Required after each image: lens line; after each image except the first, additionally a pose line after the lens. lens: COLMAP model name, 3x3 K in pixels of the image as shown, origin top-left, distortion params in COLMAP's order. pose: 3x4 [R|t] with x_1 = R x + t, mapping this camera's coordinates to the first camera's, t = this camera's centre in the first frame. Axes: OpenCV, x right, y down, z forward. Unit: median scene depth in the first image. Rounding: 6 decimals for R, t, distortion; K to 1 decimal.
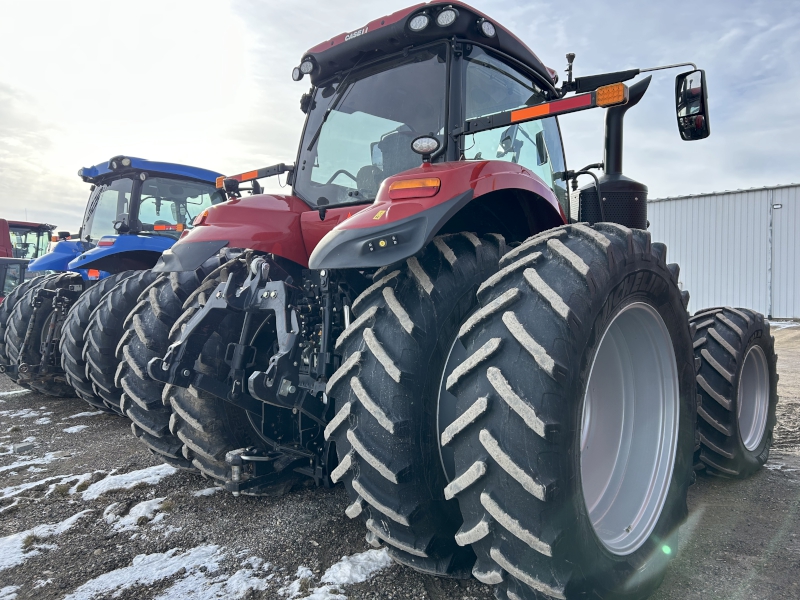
lens RADIAL K [[608.3, 0, 395.5], [0, 608.3, 298.9], [0, 0, 1]] dist [0.037940, -0.007352]
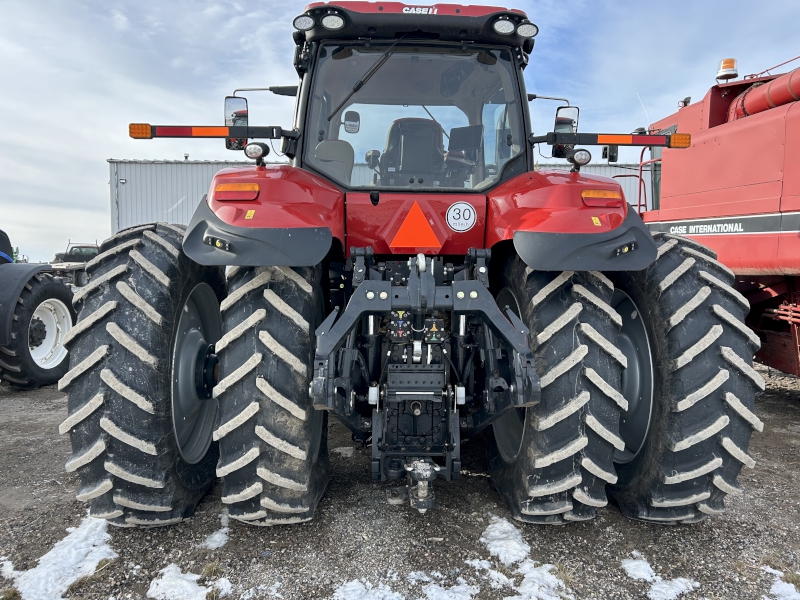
lens RADIAL K [[608.3, 0, 395.5], [0, 608.3, 298.9], [0, 0, 1]] dist [0.037940, -0.007352]
pose [[0.695600, -0.053056, 0.716467, -0.788171], [0.002115, 0.997416, 0.071807, -0.054718], [-0.718426, -0.048434, 0.693915, 0.344359]]
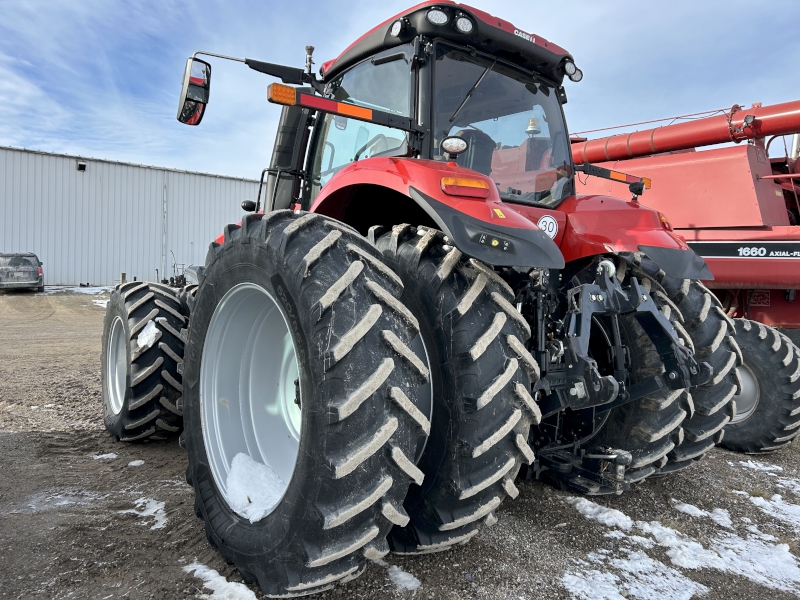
lens RADIAL K [[608.3, 0, 395.5], [0, 608.3, 298.9], [0, 0, 1]] dist [0.037940, -0.007352]
pose [[0.133948, -0.034319, 0.990394, -1.112440], [-0.029331, 0.998825, 0.038578, -0.027153], [-0.990554, -0.034217, 0.132784, 1.054527]]
